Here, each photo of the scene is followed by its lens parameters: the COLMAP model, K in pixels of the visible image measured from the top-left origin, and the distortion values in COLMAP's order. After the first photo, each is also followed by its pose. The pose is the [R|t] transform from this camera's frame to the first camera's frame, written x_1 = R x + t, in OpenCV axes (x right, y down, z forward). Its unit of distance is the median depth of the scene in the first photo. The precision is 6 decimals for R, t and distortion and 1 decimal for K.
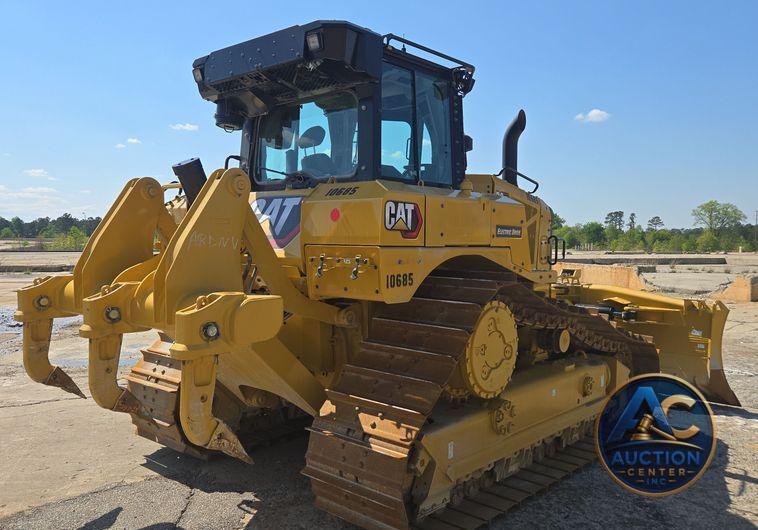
lens RADIAL K [[607.5, 0, 406.8], [0, 607.5, 279.2], [0, 0, 1]] dist [0.070215, -0.000715]
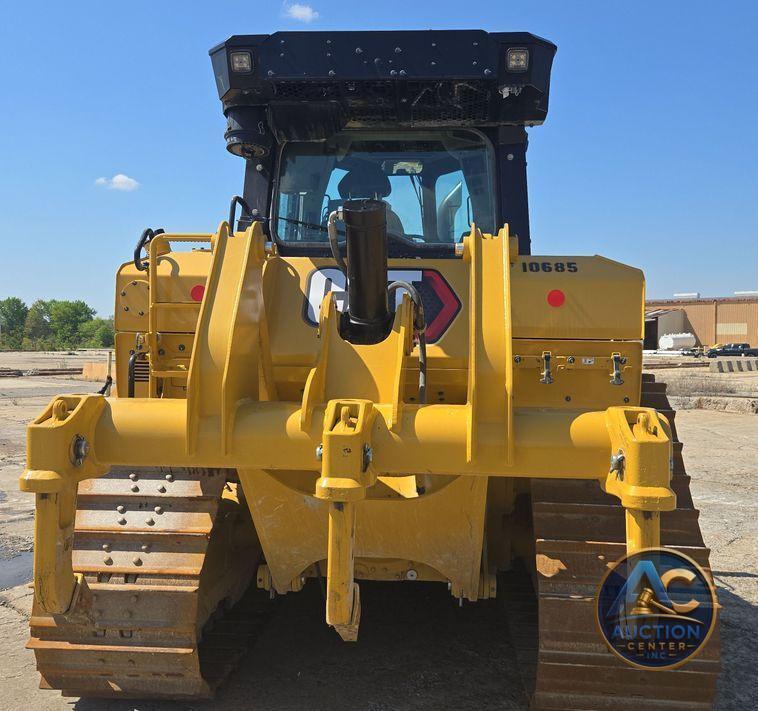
lens RADIAL K [[759.0, 0, 379.0], [0, 759.0, 355.5], [0, 0, 1]] dist [0.046634, 0.006006]
pose [[0.811888, -0.007210, 0.583768, -0.669955], [0.030467, 0.999084, -0.030033, -0.012511], [-0.583017, 0.042169, 0.811365, 0.306931]]
